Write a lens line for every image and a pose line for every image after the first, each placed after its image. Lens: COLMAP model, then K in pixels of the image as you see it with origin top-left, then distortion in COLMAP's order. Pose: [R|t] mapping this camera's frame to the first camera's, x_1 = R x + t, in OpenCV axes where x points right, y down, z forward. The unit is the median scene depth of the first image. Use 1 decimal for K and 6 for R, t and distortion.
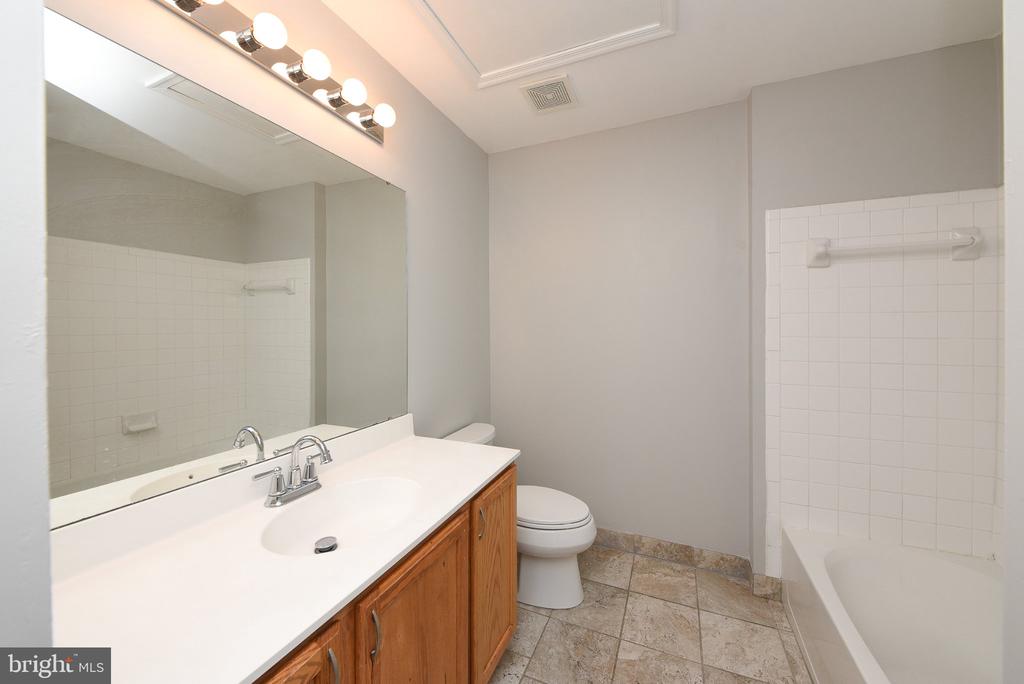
lens RADIAL K [[359.4, 0, 515.8], [0, 359.4, 334.4], [0, 0, 1]] dist [-0.000751, -0.002060]
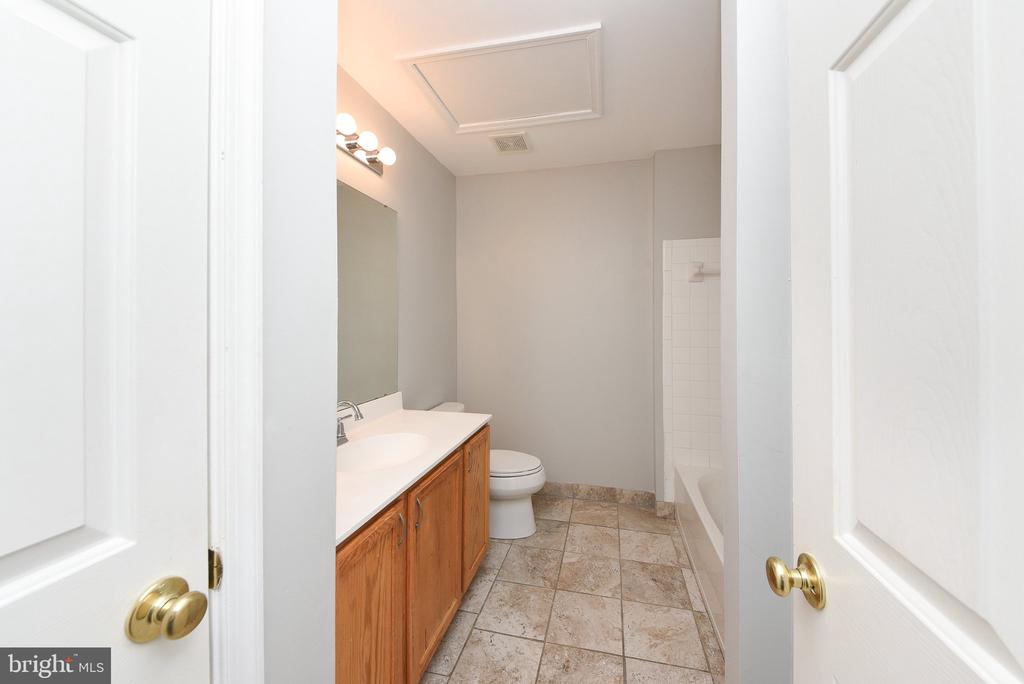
lens RADIAL K [[359.4, 0, 514.8], [0, 359.4, 333.0], [0, 0, 1]] dist [-0.000751, -0.002060]
pose [[0.986959, 0.000404, 0.160971, -0.113245], [-0.000808, 0.999997, 0.002441, 0.016585], [-0.160970, -0.002539, 0.986956, -0.315415]]
